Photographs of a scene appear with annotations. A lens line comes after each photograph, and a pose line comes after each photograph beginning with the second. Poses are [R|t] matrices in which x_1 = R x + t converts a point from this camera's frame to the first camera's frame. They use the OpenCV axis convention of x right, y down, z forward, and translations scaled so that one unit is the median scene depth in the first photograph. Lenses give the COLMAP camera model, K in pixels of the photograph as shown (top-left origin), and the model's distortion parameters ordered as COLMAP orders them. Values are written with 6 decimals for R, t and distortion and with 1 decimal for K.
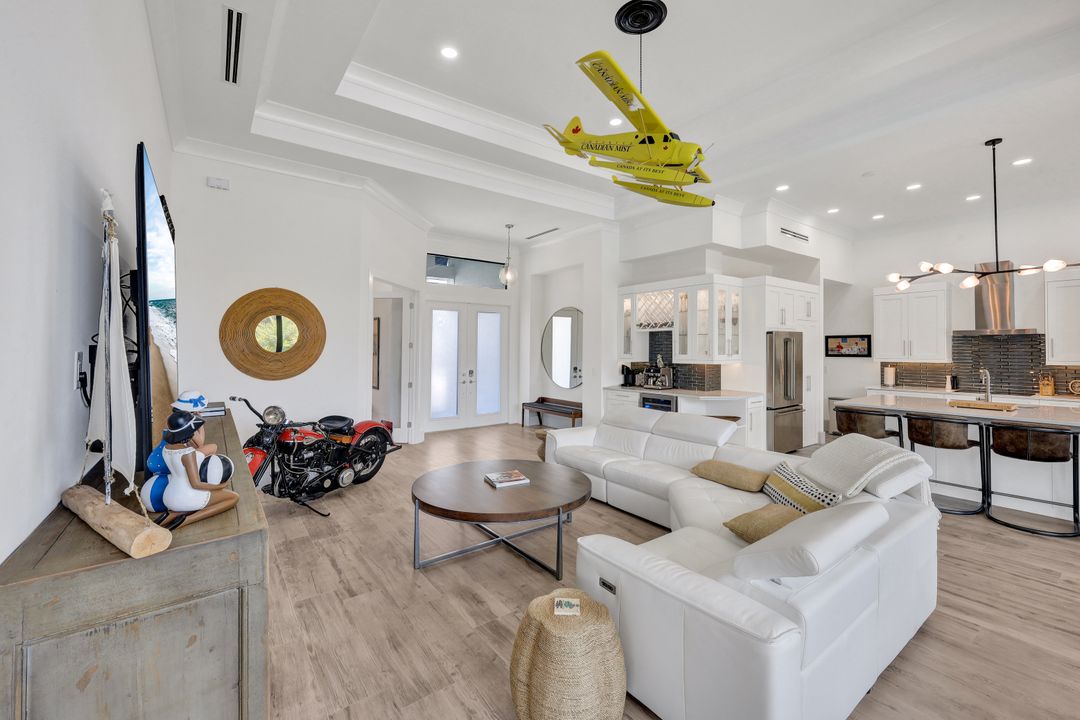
lens RADIAL K [[438.8, 0, 535.7], [0, 438.8, 344.4], [0, 0, 1]] dist [0.000717, -0.000033]
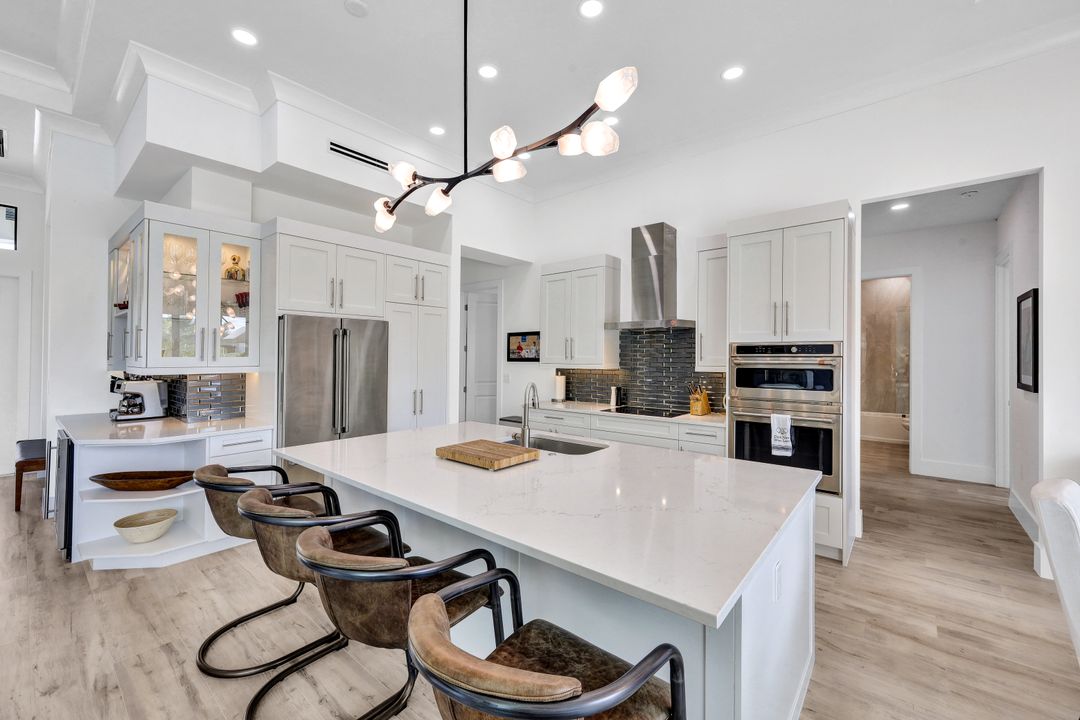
lens RADIAL K [[434.6, 0, 531.7], [0, 434.6, 350.8], [0, 0, 1]] dist [-0.000521, 0.000059]
pose [[0.967914, 0.000320, 0.251283, 0.584879], [0.000126, 0.999998, -0.001759, 0.012656], [-0.251283, 0.001734, 0.967912, 0.321631]]
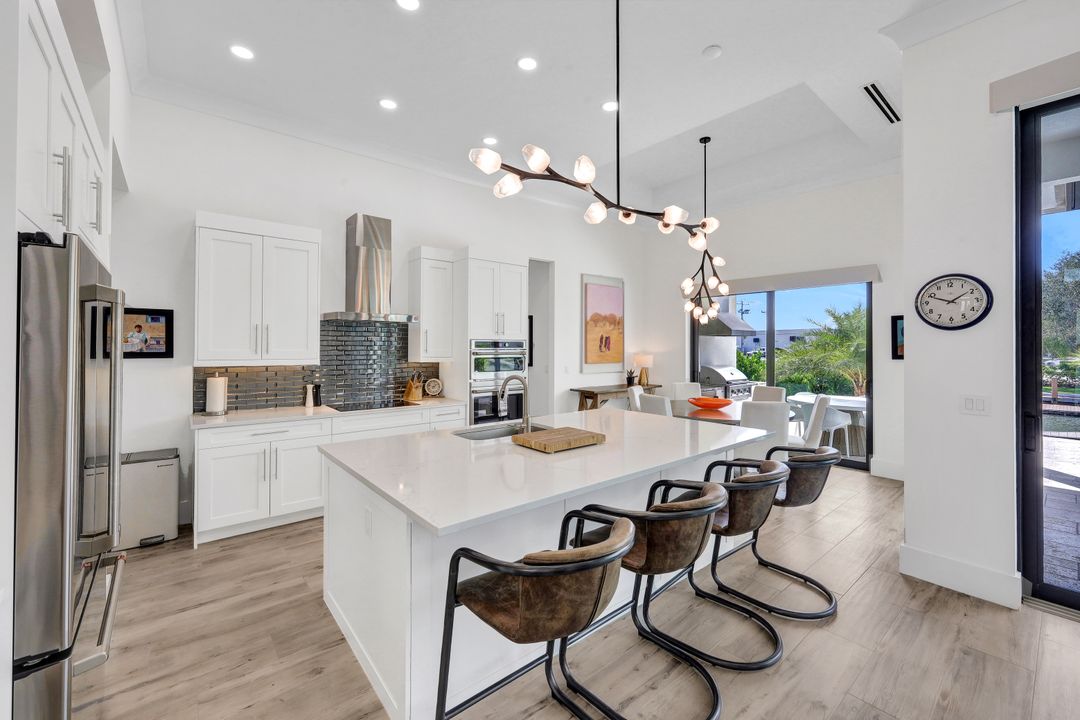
lens RADIAL K [[438.8, 0, 535.7], [0, 438.8, 344.4], [0, 0, 1]] dist [0.000717, -0.000033]
pose [[-0.057833, 0.002530, 0.998323, 0.283210], [-0.013220, 0.999907, -0.003300, 0.011643], [-0.998239, -0.013389, -0.057794, 0.671300]]
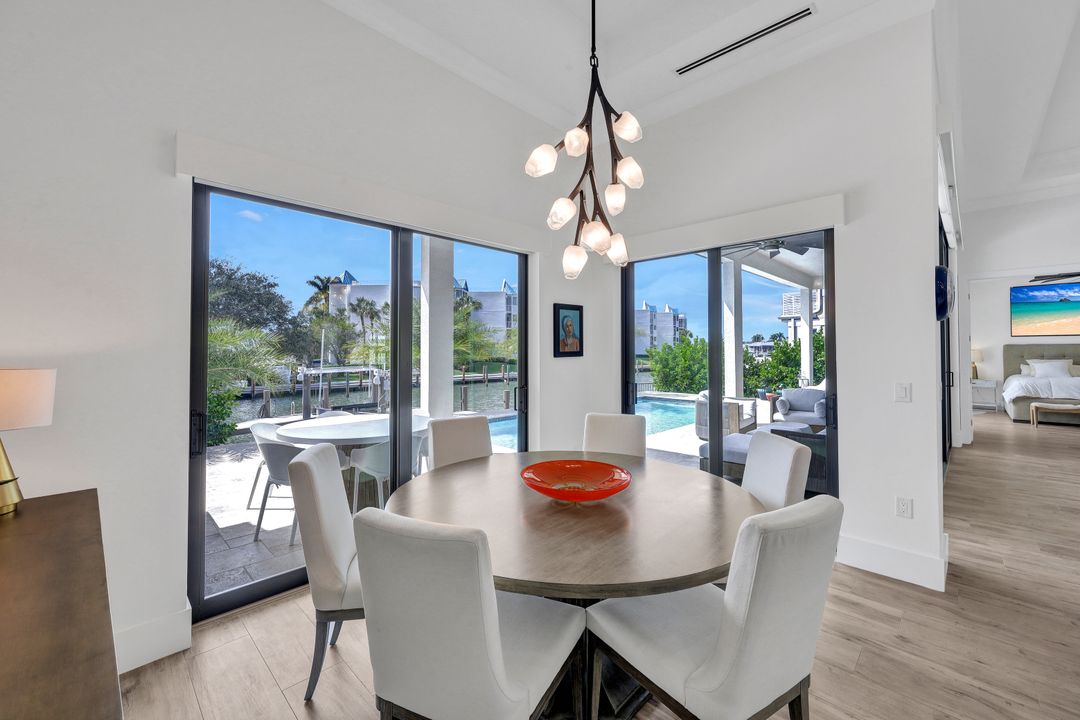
lens RADIAL K [[438.8, 0, 535.7], [0, 438.8, 344.4], [0, 0, 1]] dist [0.000717, -0.000033]
pose [[-0.988868, 0.000013, -0.148797, 1.009651], [0.003819, 0.999673, -0.025292, 0.022541], [0.148748, -0.025579, -0.988544, 0.619768]]
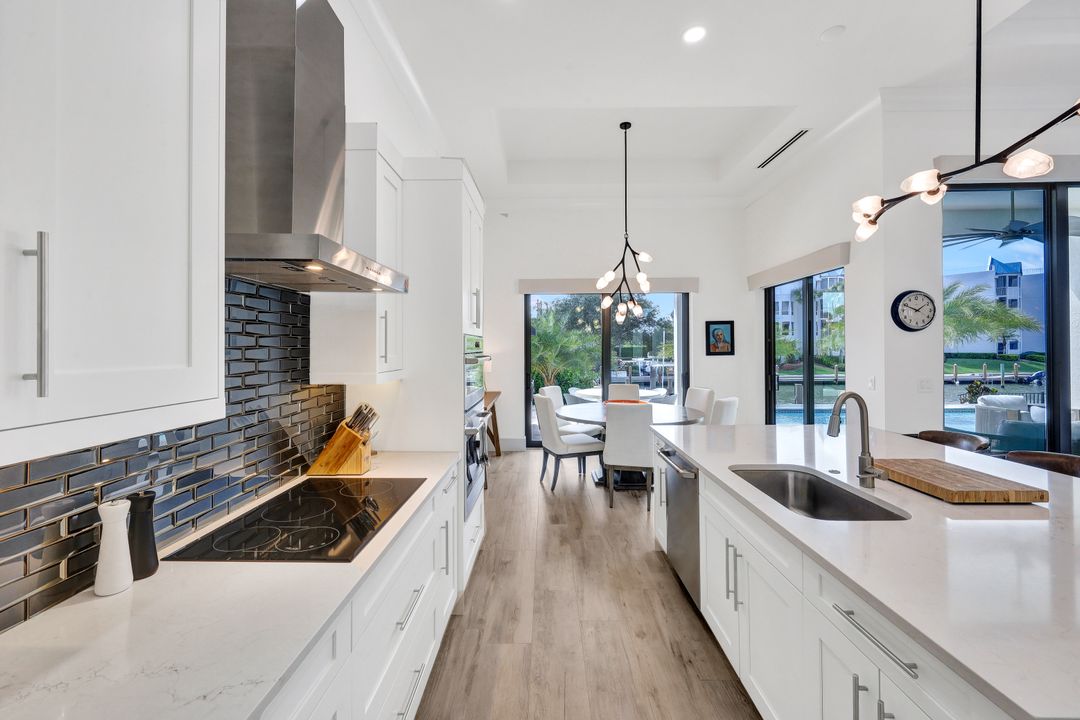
lens RADIAL K [[438.8, 0, 535.7], [0, 438.8, 344.4], [0, 0, 1]] dist [0.000717, -0.000033]
pose [[-0.789486, 0.007691, 0.613721, 0.655459], [-0.001252, 0.999899, -0.014141, 0.015649], [-0.613768, -0.011932, -0.789396, 0.949040]]
